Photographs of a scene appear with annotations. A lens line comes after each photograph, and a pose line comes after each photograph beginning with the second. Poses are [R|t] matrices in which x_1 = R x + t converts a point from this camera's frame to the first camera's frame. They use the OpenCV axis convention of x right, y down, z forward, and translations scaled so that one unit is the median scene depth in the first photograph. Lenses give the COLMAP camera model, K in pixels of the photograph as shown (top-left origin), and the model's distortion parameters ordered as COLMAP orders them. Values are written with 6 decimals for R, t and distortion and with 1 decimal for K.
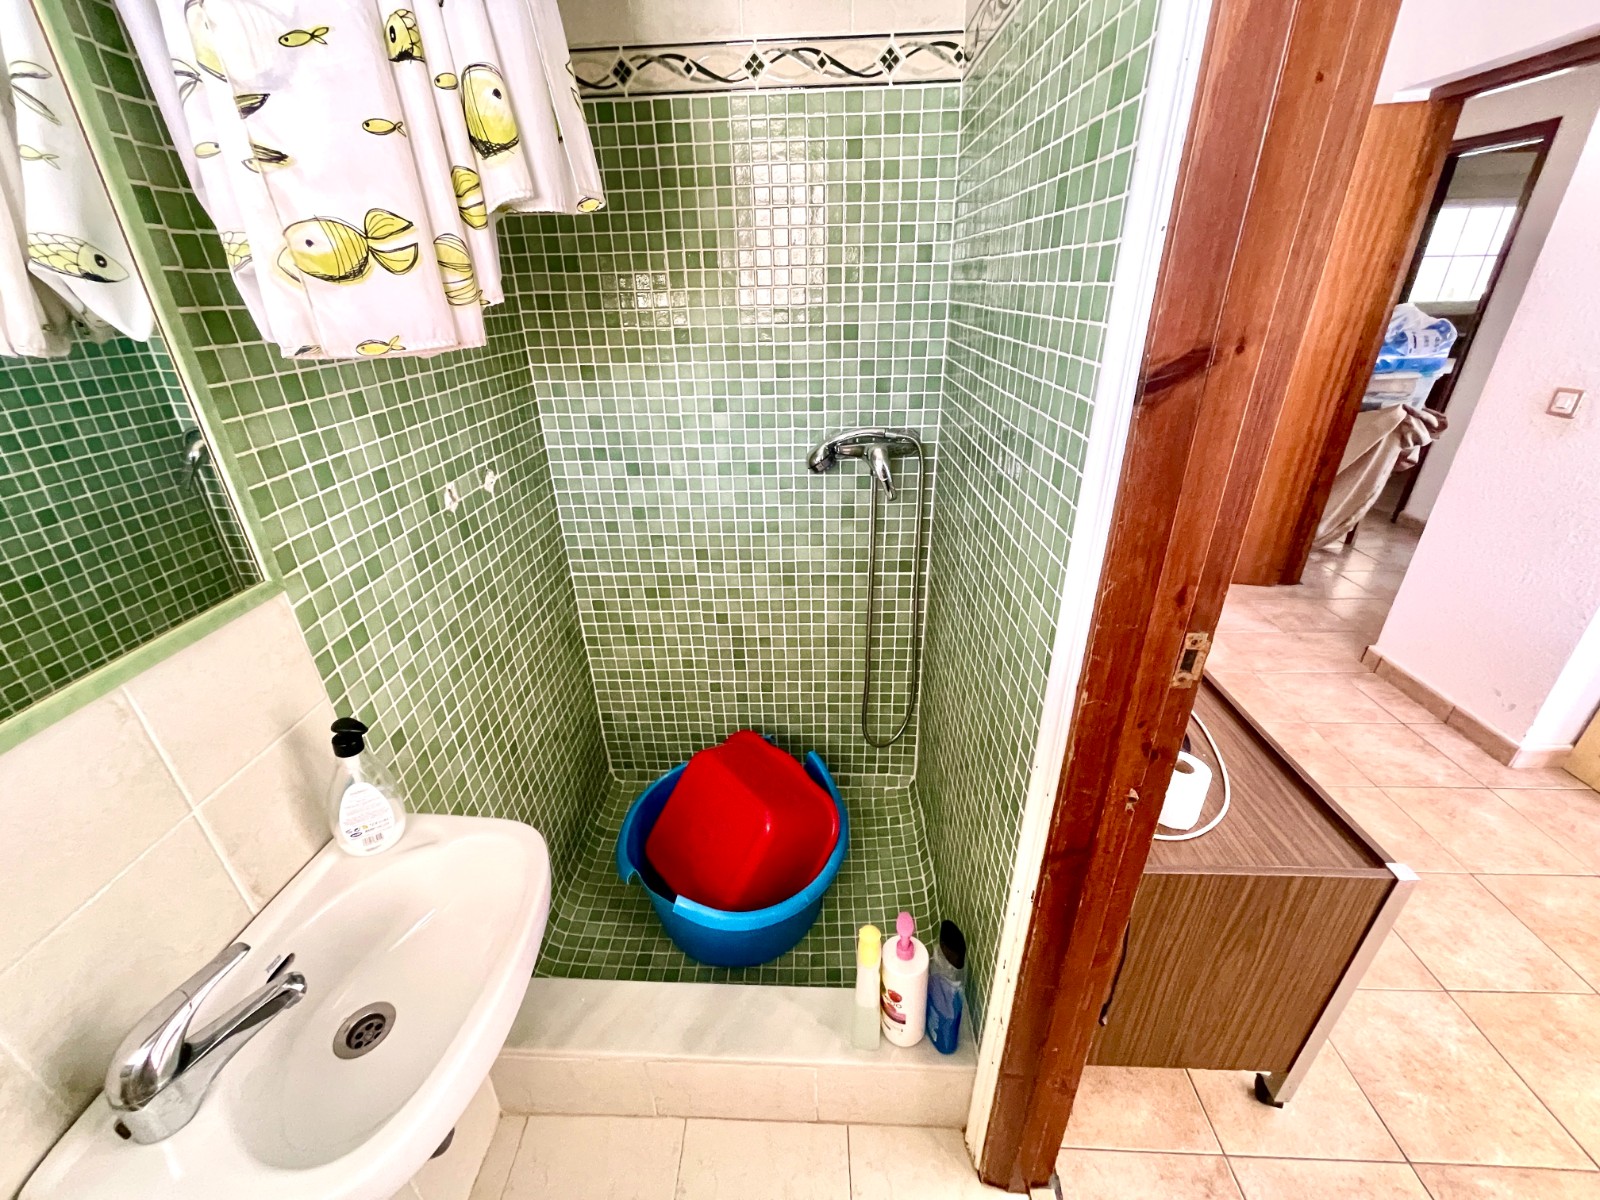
lens RADIAL K [[644.9, 0, 792.6], [0, 644.9, 598.2], [0, 0, 1]] dist [-0.002787, 0.000529]
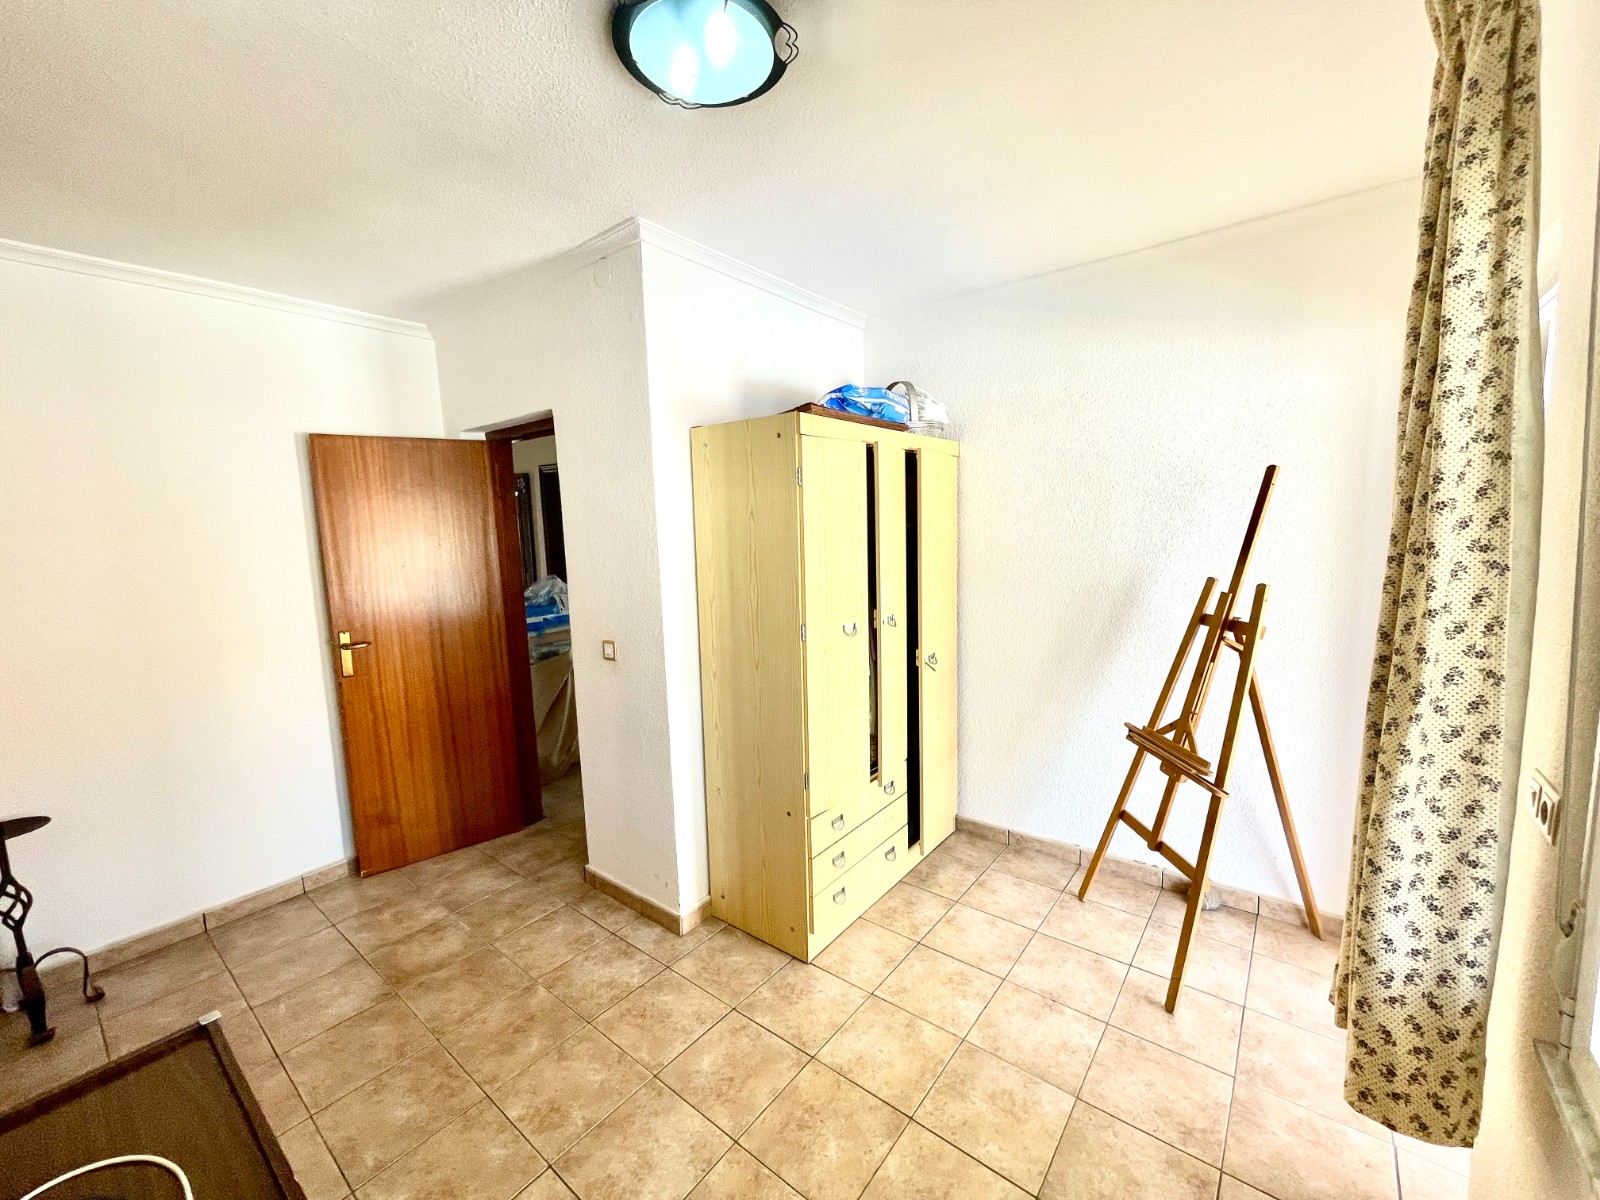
lens RADIAL K [[644.9, 0, 798.3], [0, 644.9, 600.0], [0, 0, 1]] dist [-0.002787, 0.000529]
pose [[0.585313, -0.088037, 0.806014, 0.311960], [0.371732, 0.912592, -0.170268, -0.021072], [-0.720572, 0.399281, 0.566878, -0.080930]]
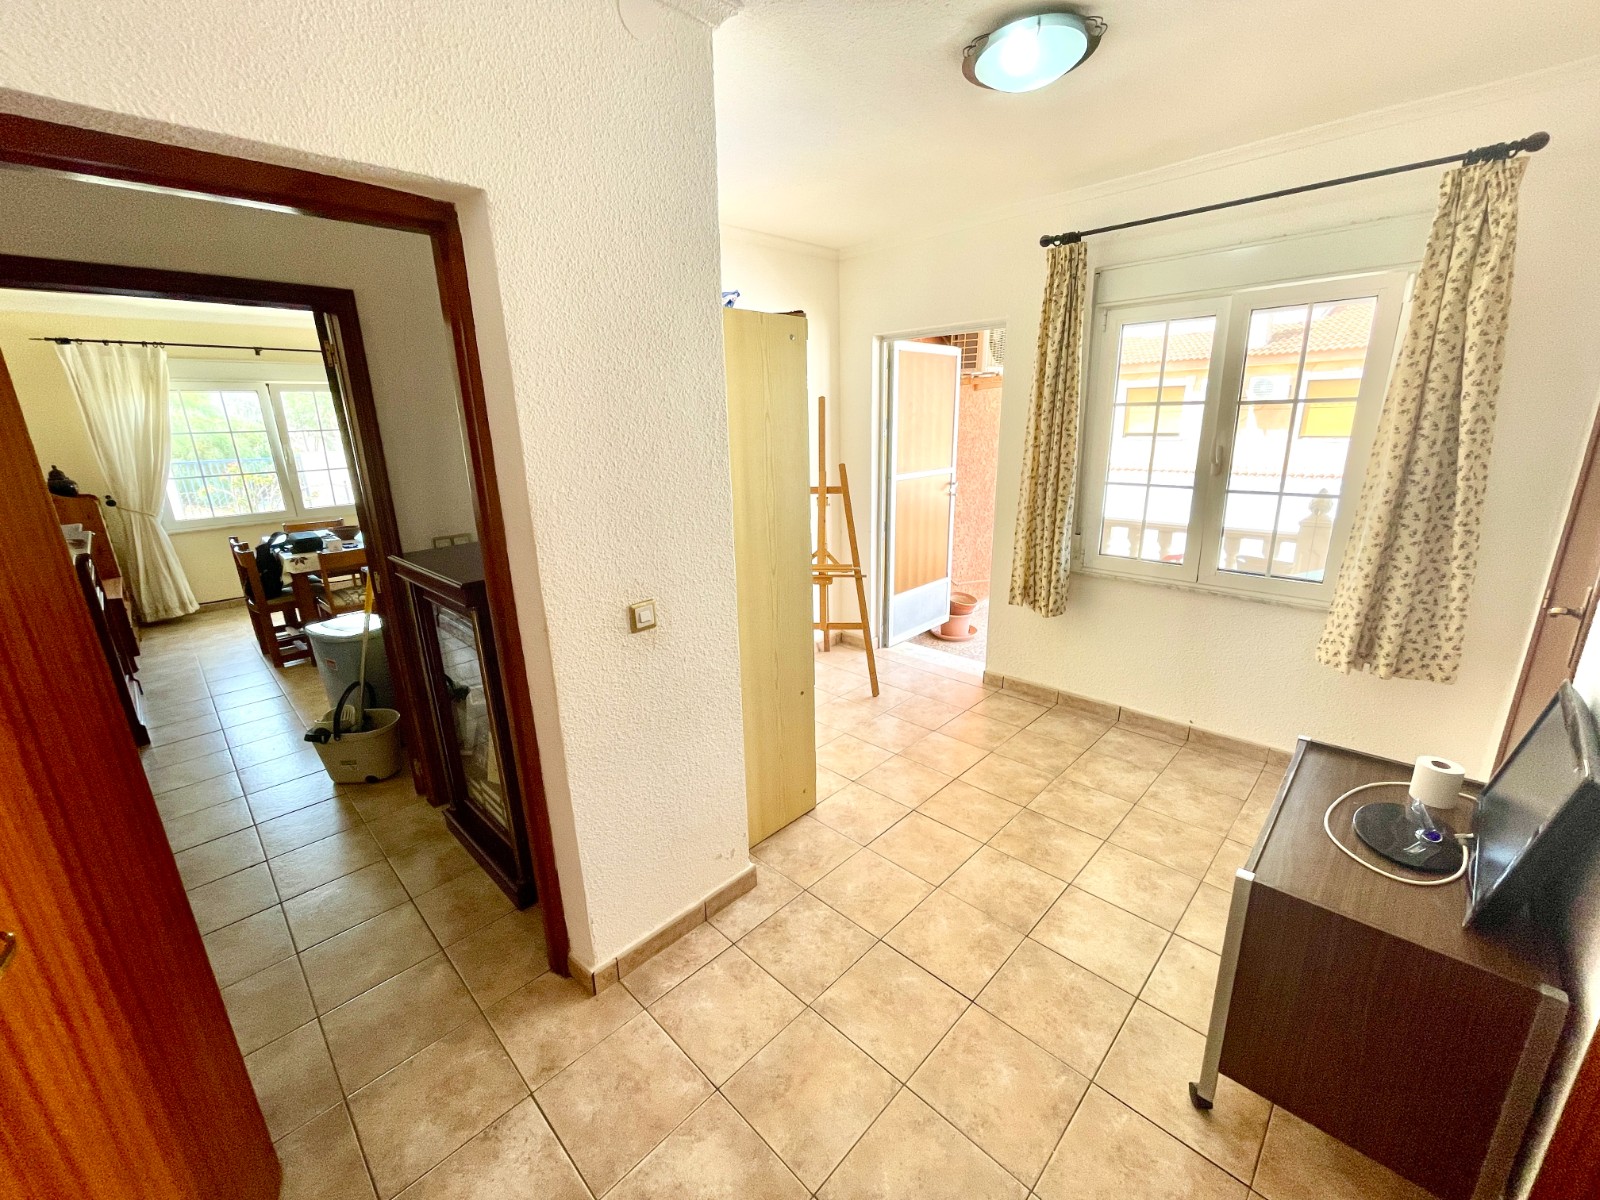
lens RADIAL K [[644.9, 0, 796.0], [0, 644.9, 594.4], [0, 0, 1]] dist [-0.002787, 0.000529]
pose [[-0.744554, -0.136917, 0.653371, 0.388034], [0.333013, 0.772086, 0.541282, -0.655626], [-0.578569, 0.620594, -0.529264, 1.168534]]
